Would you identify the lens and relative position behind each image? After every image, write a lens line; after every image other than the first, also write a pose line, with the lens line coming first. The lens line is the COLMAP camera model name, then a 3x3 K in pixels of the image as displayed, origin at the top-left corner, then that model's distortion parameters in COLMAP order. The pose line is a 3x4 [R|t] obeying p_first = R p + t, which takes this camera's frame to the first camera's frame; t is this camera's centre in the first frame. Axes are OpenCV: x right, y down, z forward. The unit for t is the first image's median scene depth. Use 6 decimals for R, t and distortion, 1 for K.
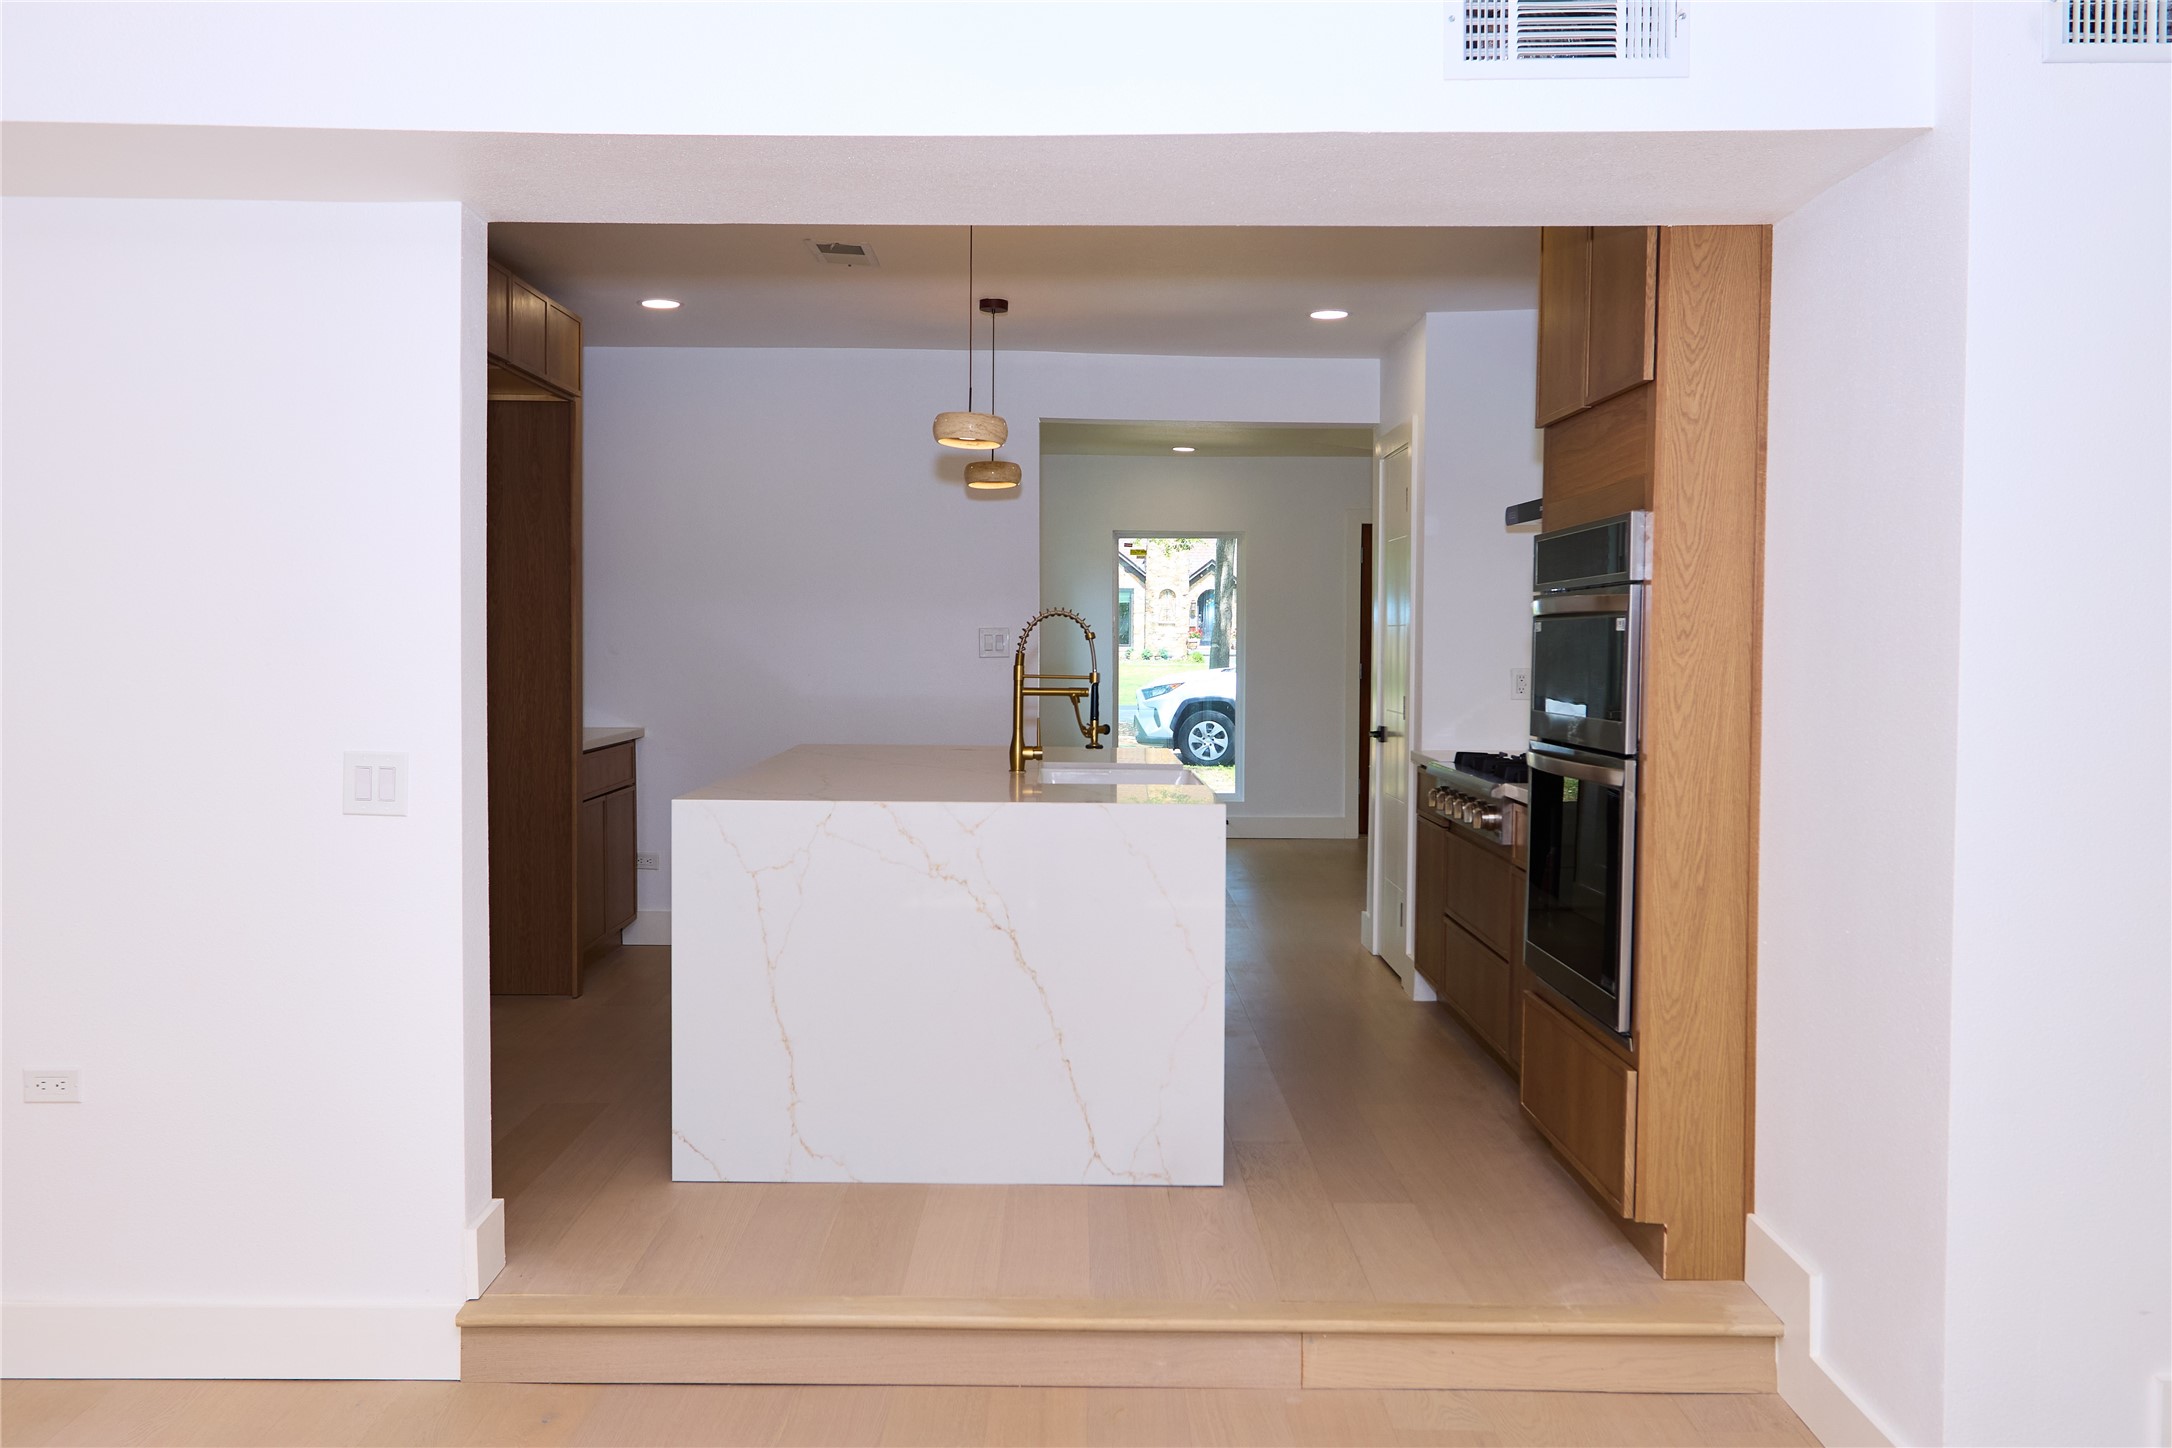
lens RADIAL K [[1764.2, 0, 1088.1], [0, 1764.2, 721.0], [0, 0, 1]] dist [0.008824, 0.002788]
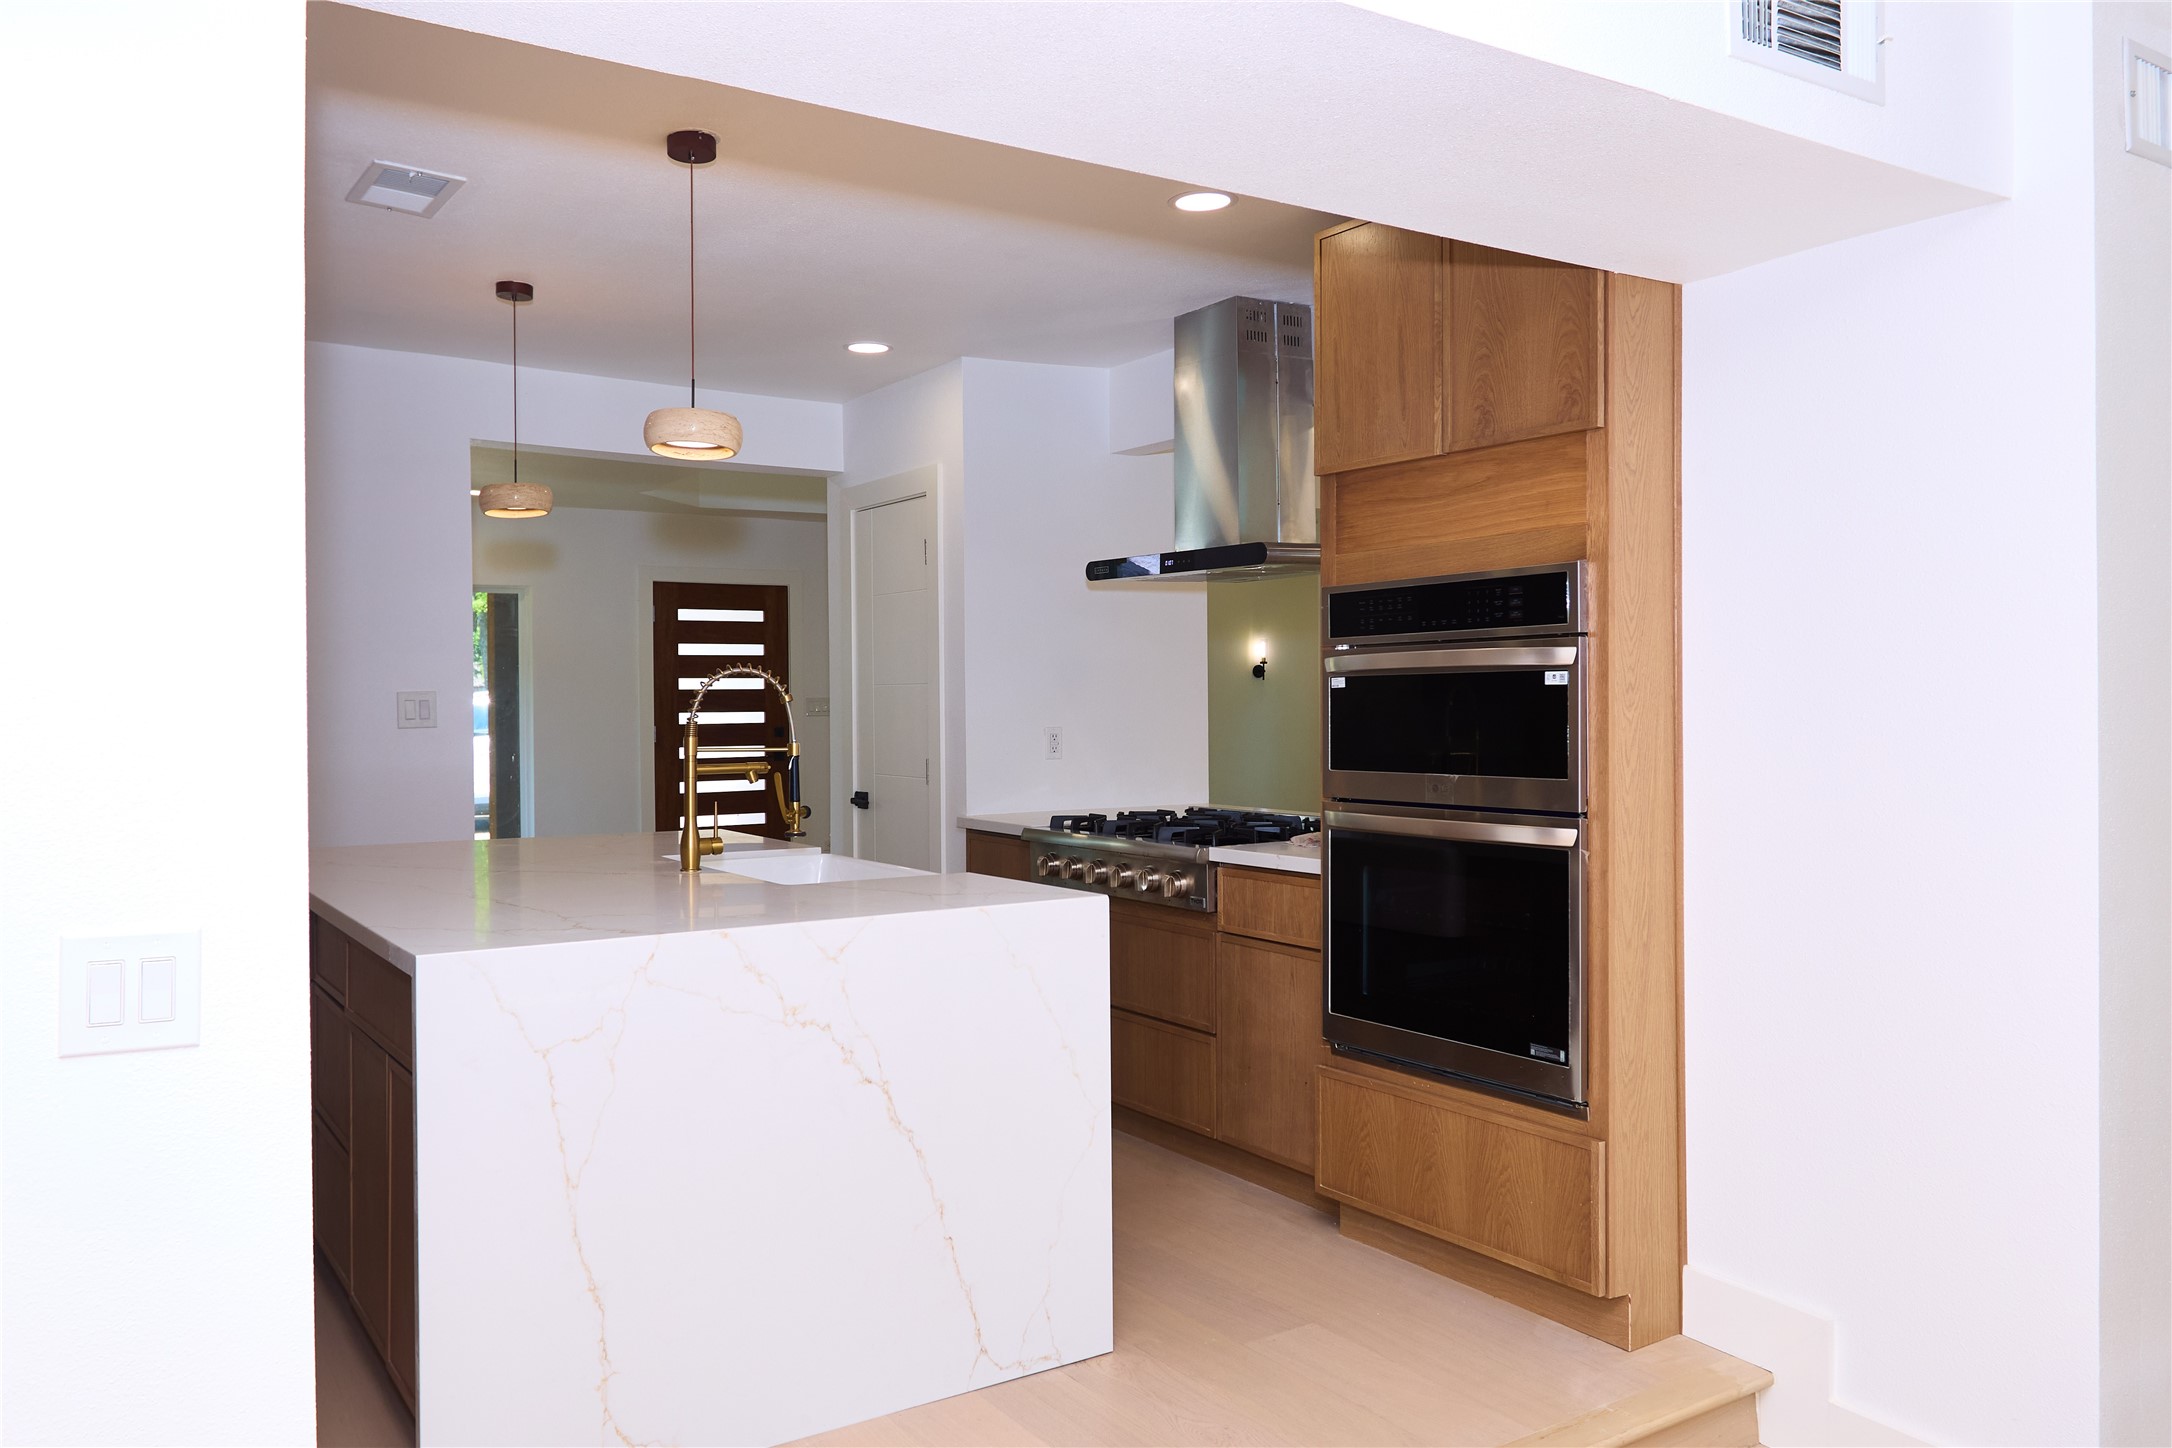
lens RADIAL K [[1611.6, 0, 1082.8], [0, 1611.6, 720.6], [0, 0, 1]] dist [-0.007094, 0.005471]
pose [[0.834023, -0.020041, 0.551365, -0.354912], [0.038158, 0.999042, -0.021407, -0.020015], [-0.550408, 0.038893, 0.833989, 0.363582]]
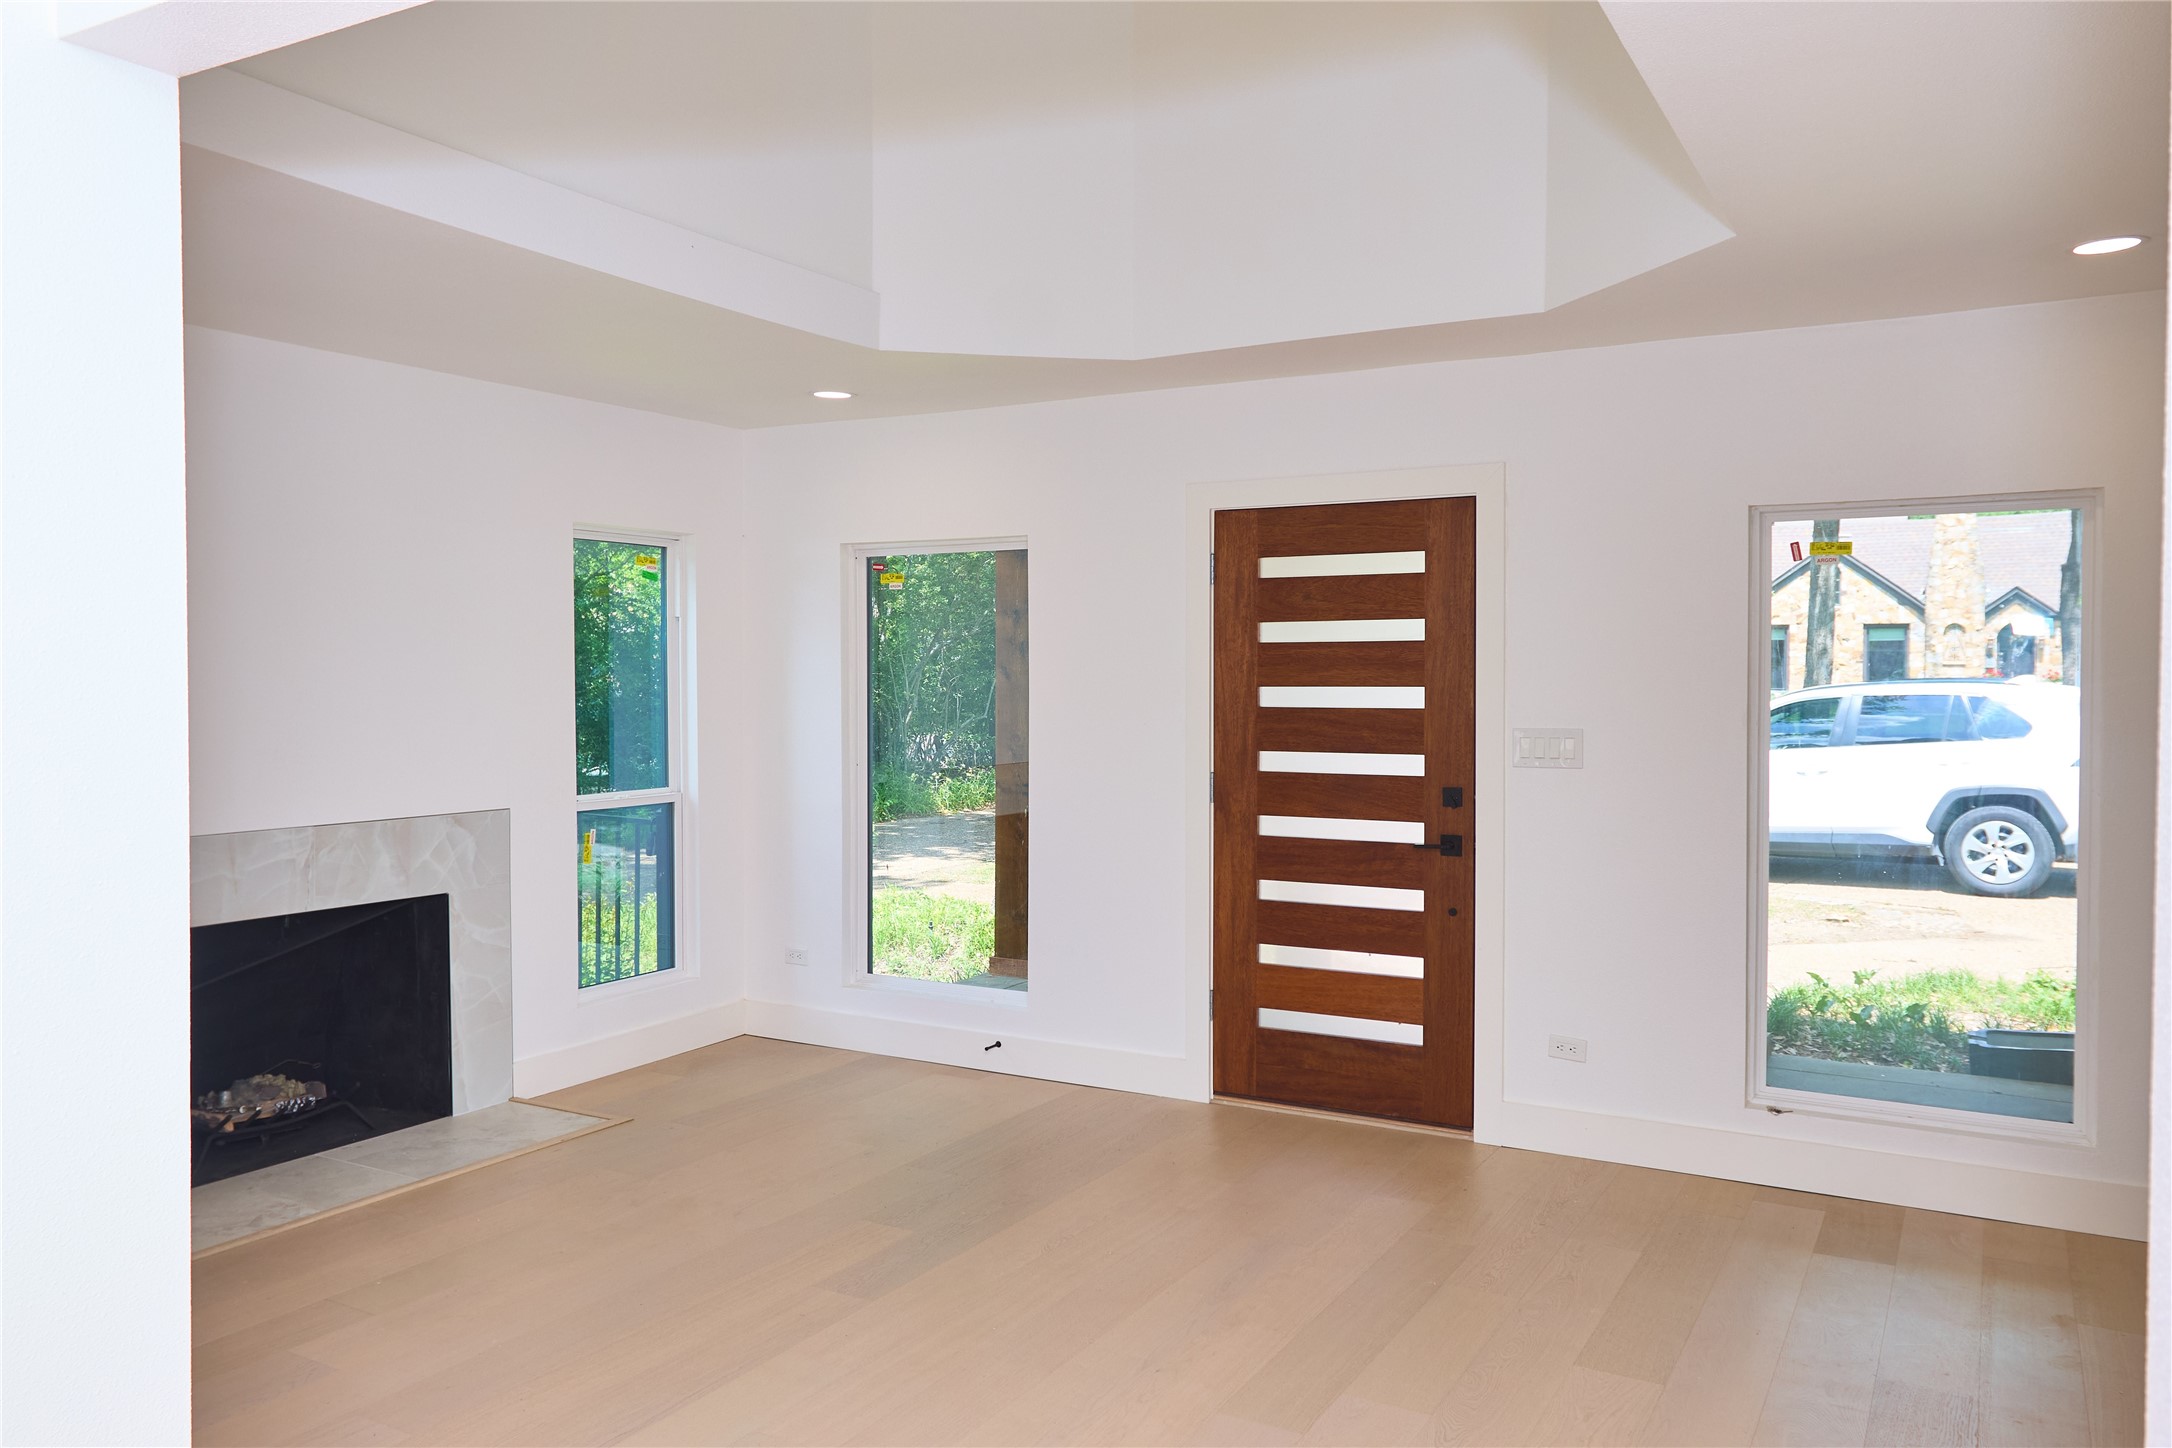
lens RADIAL K [[1611.6, 0, 1081.2], [0, 1611.6, 725.2], [0, 0, 1]] dist [-0.007094, 0.005471]
pose [[0.896819, 0.002911, -0.442388, 0.060251], [-0.011723, 0.999784, -0.017188, -0.047183], [0.442242, 0.020601, 0.896659, 0.728634]]
